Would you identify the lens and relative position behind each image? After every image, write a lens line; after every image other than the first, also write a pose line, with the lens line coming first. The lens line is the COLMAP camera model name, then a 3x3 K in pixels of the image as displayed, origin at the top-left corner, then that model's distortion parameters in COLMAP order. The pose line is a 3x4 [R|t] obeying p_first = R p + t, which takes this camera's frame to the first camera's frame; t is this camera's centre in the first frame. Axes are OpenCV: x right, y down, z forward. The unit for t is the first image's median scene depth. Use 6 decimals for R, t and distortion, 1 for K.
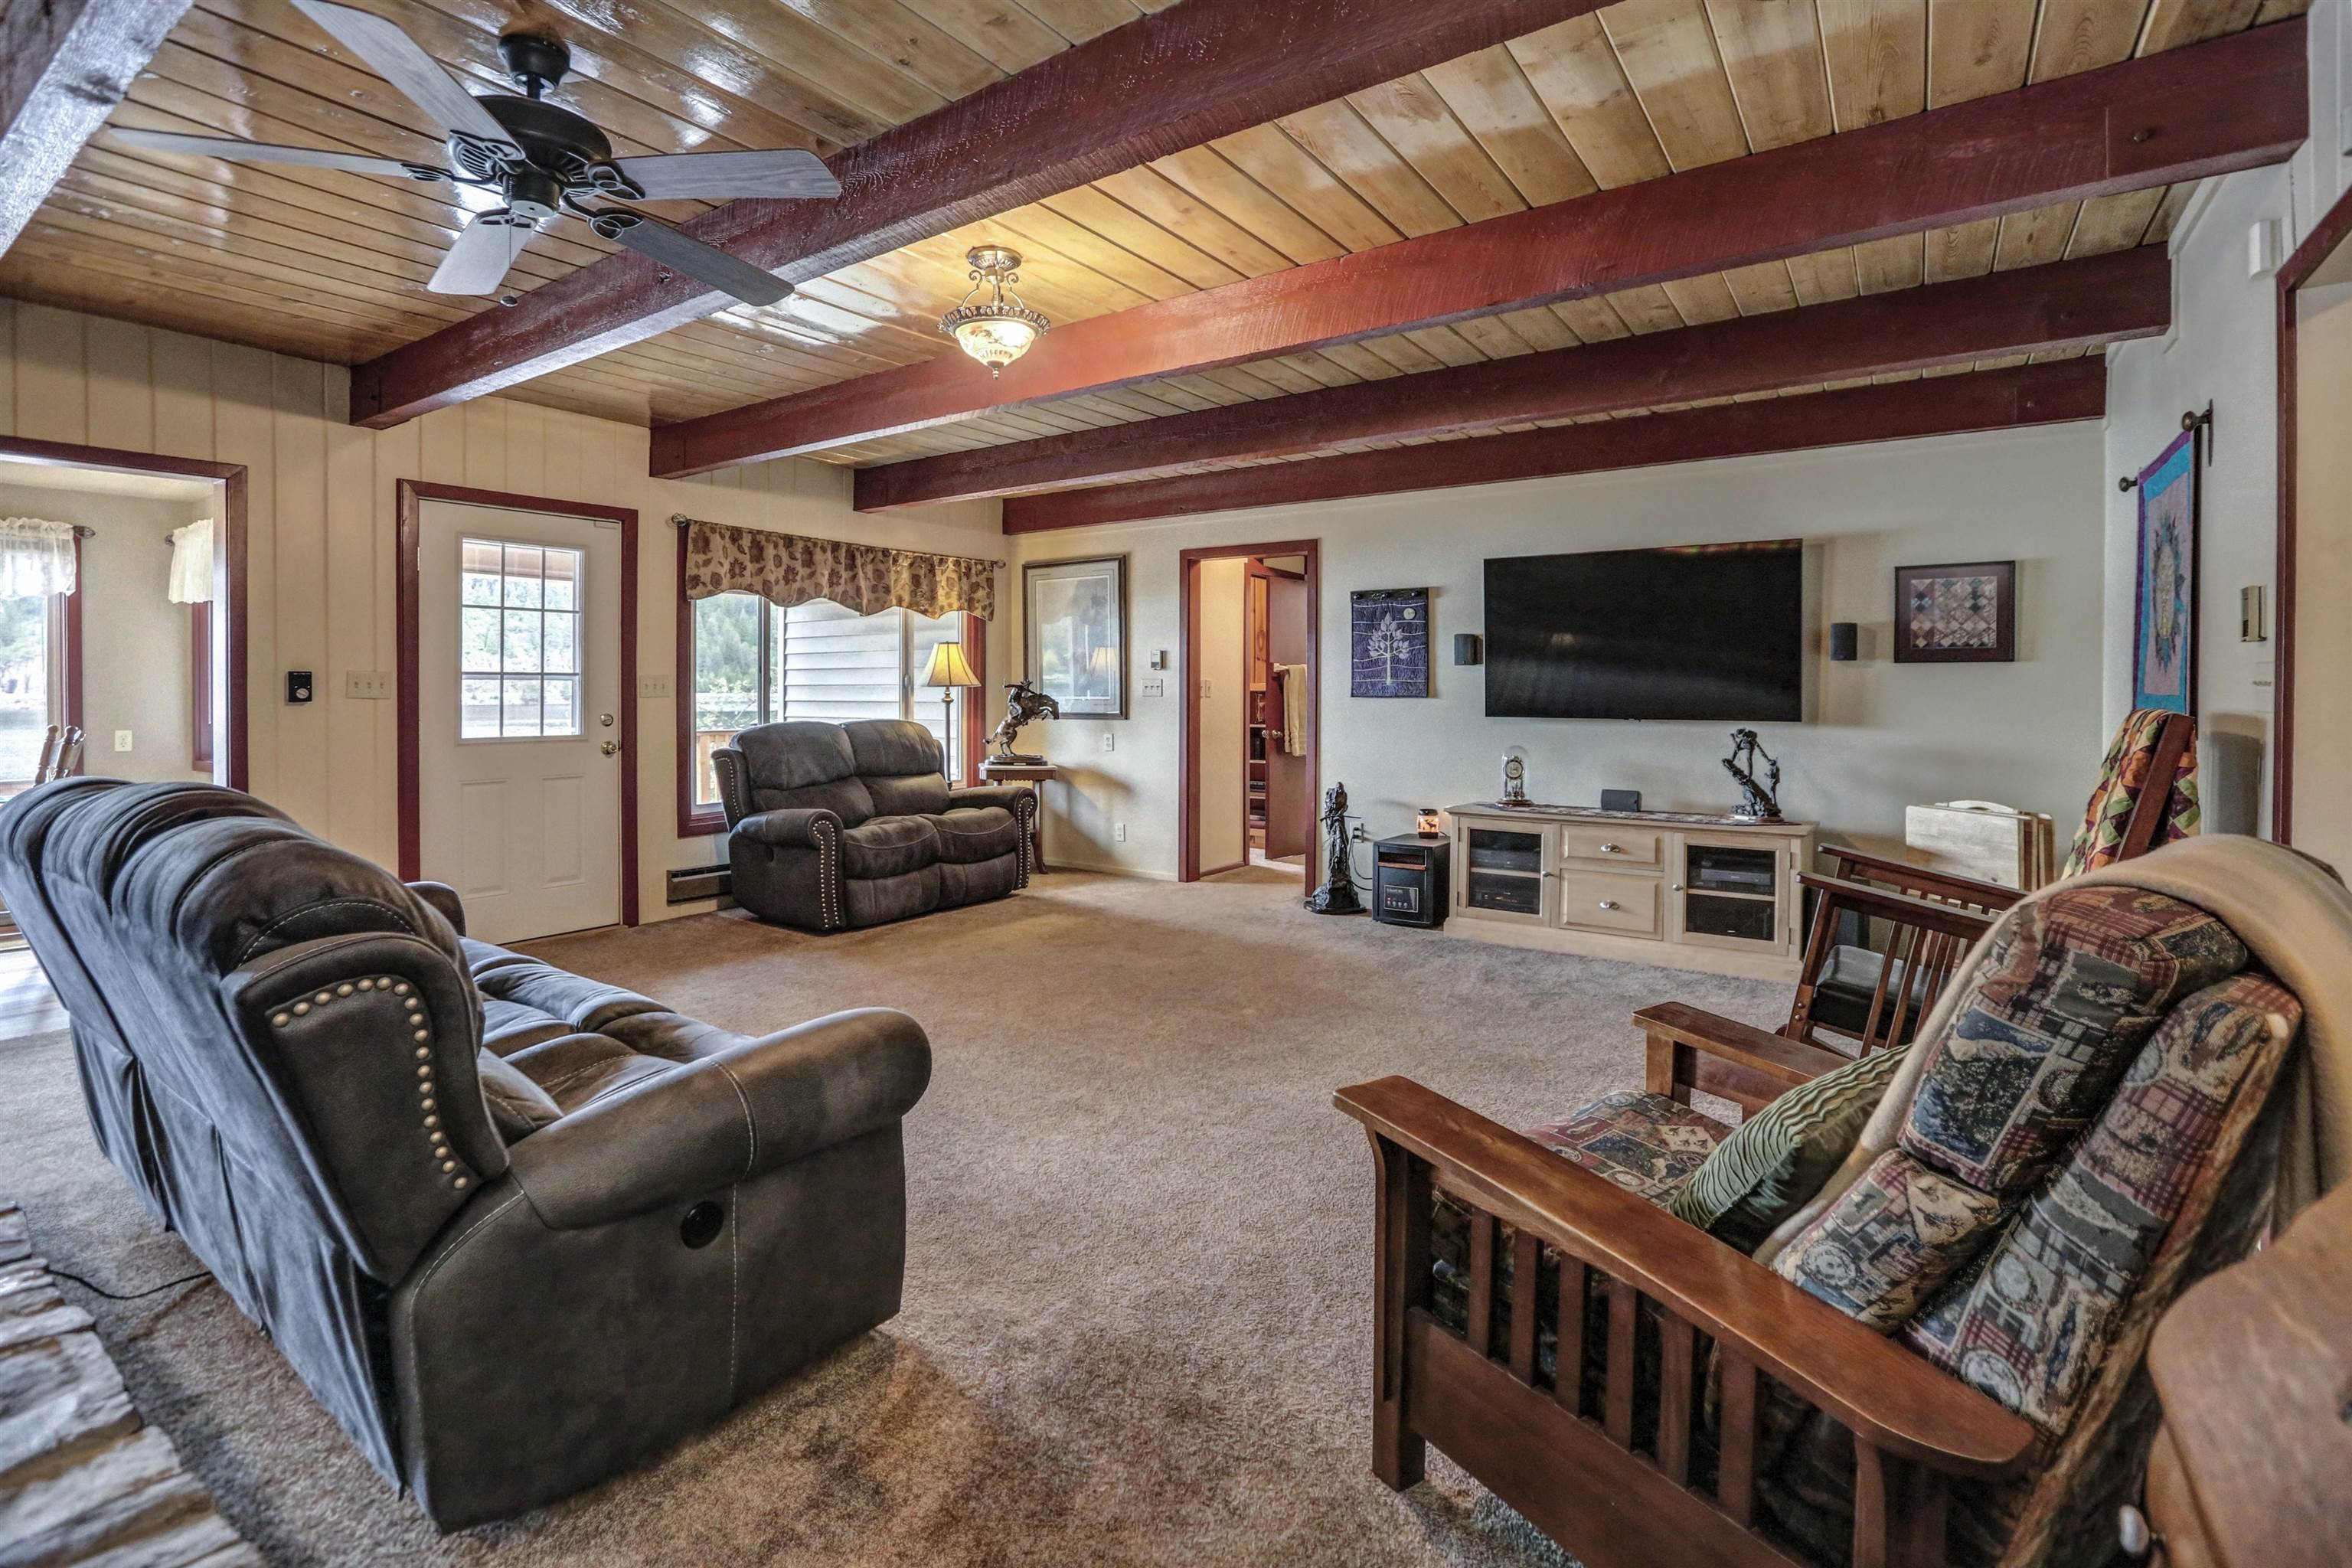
lens RADIAL K [[1150.2, 0, 1177.8], [0, 1150.2, 700.5], [0, 0, 1]] dist [-0.001015, -0.000097]
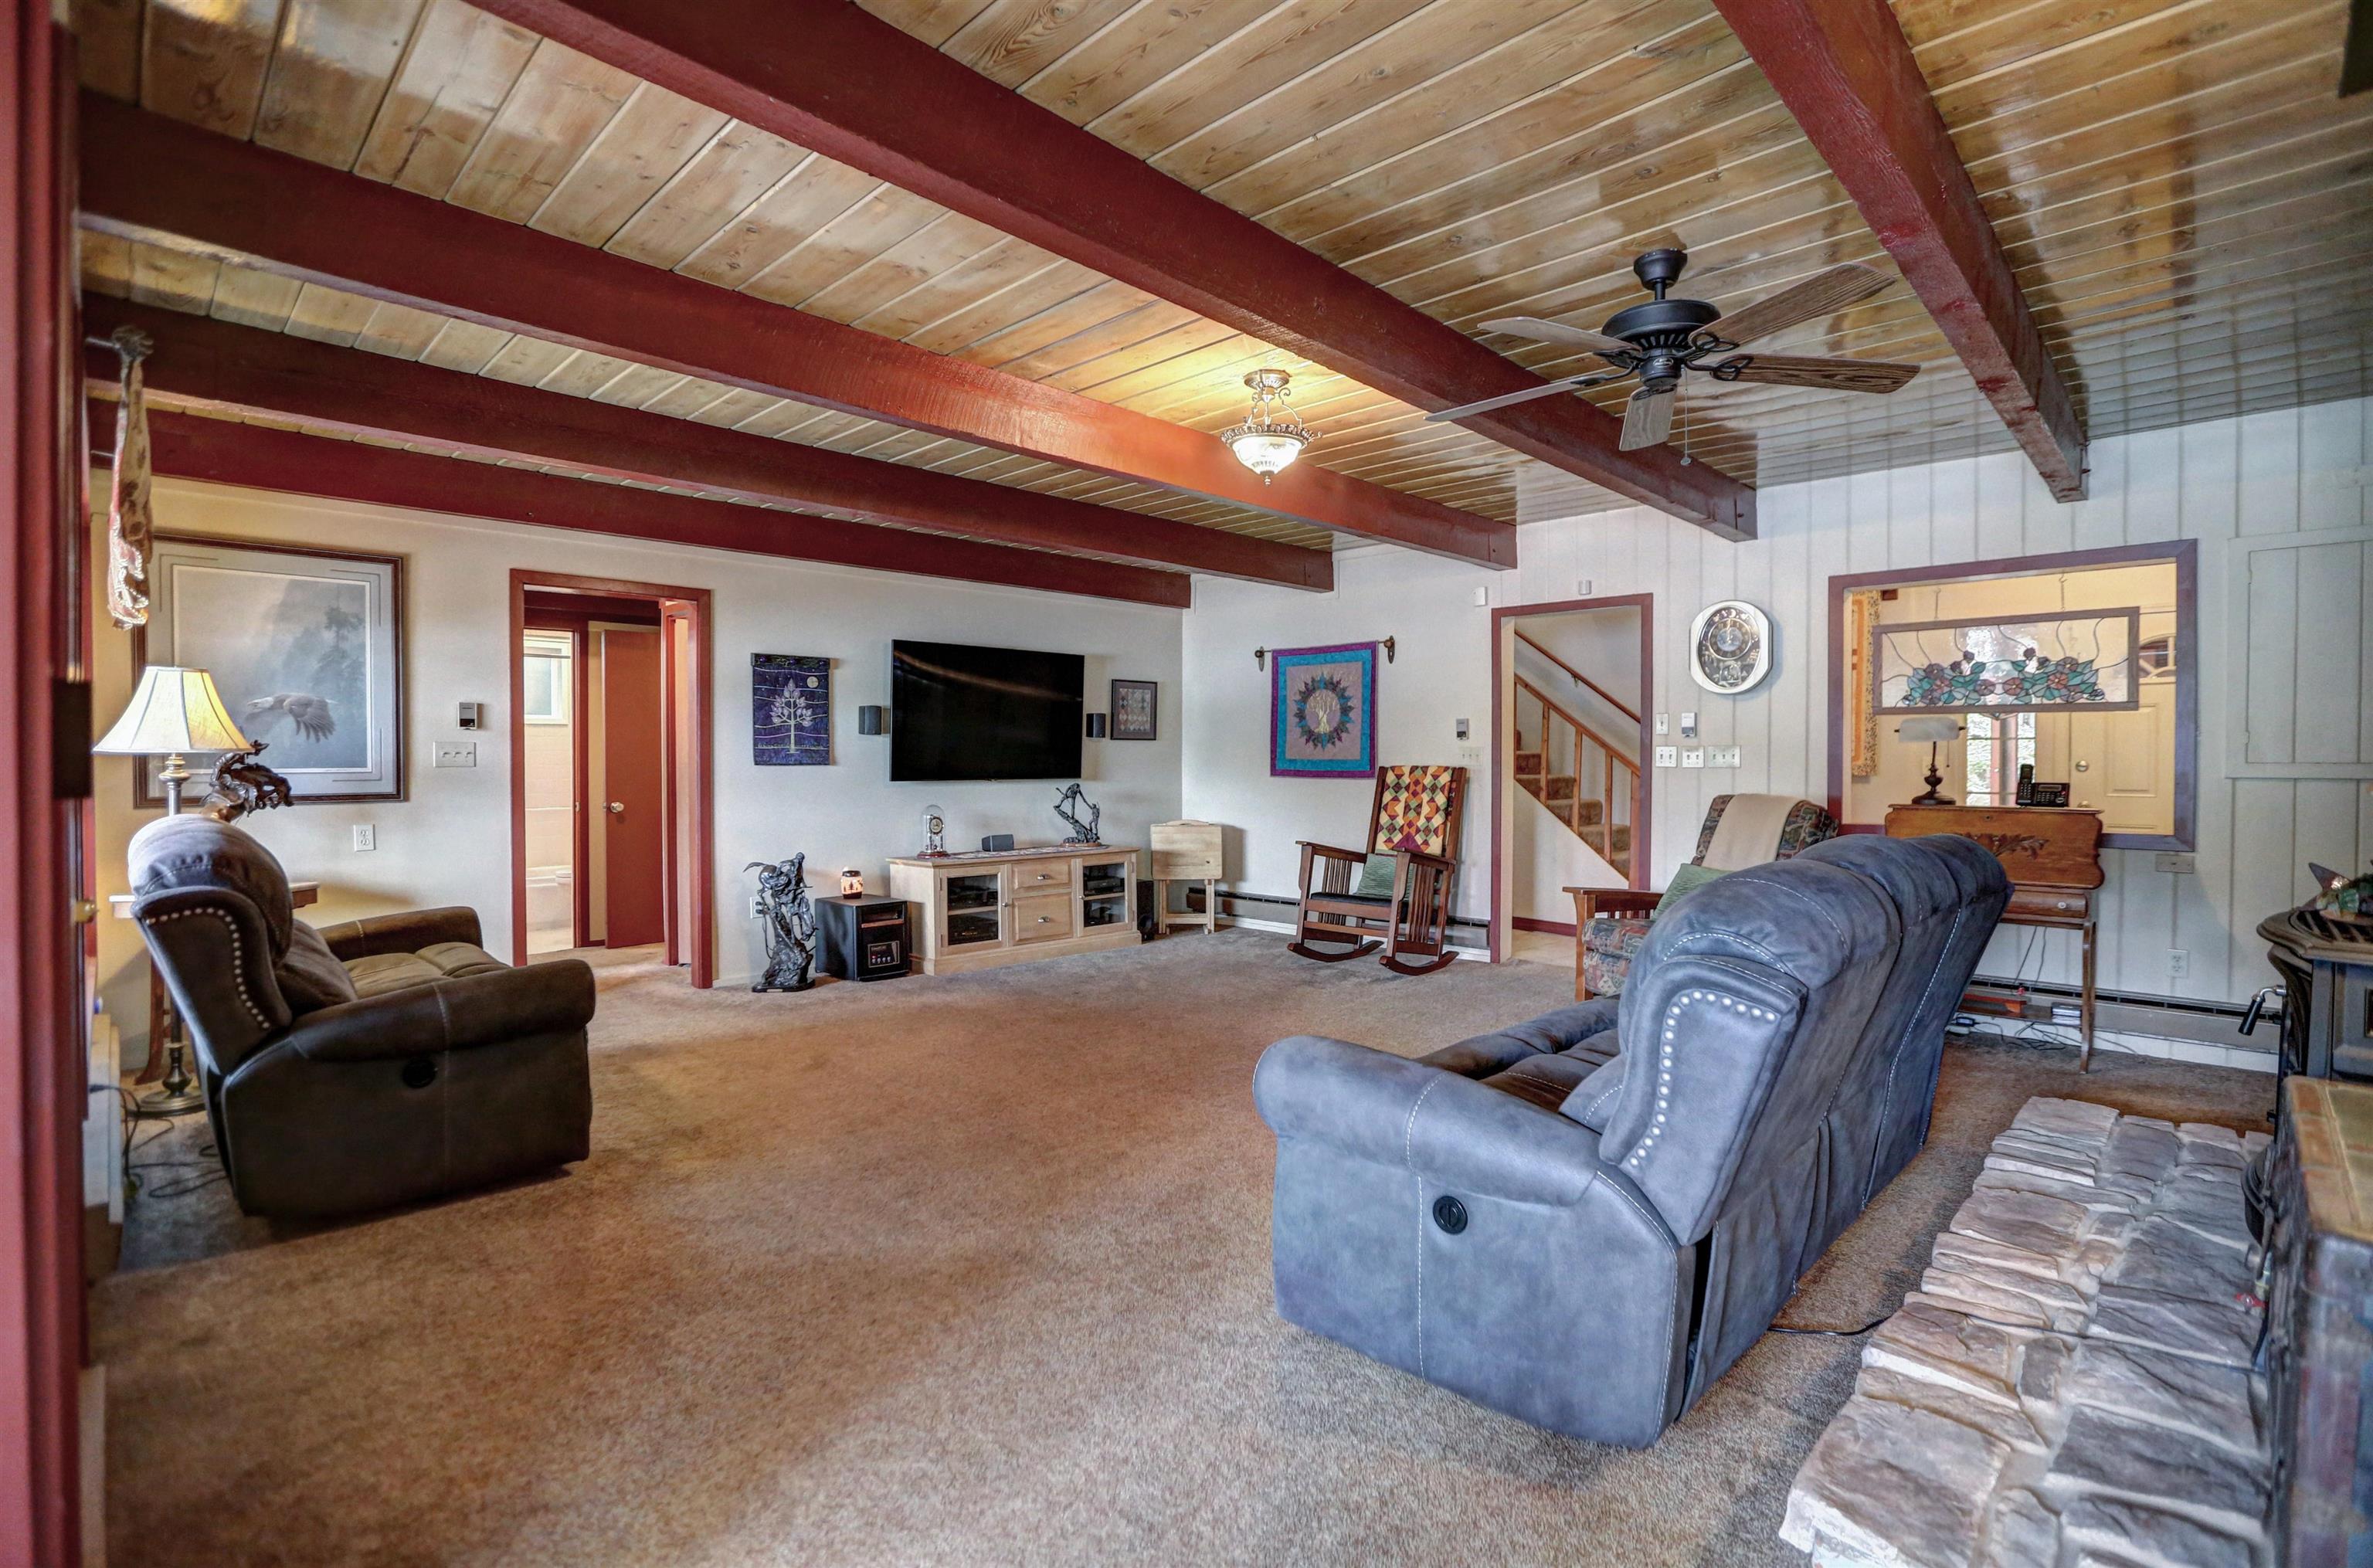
lens RADIAL K [[1080.1, 0, 1186.5], [0, 1080.1, 784.0], [0, 0, 1]] dist [0.000450, 0.000076]
pose [[0.207428, -0.025110, 0.977928, -0.667581], [0.008800, 0.999678, 0.023802, -0.005535], [-0.978211, 0.003669, 0.207582, 0.482150]]
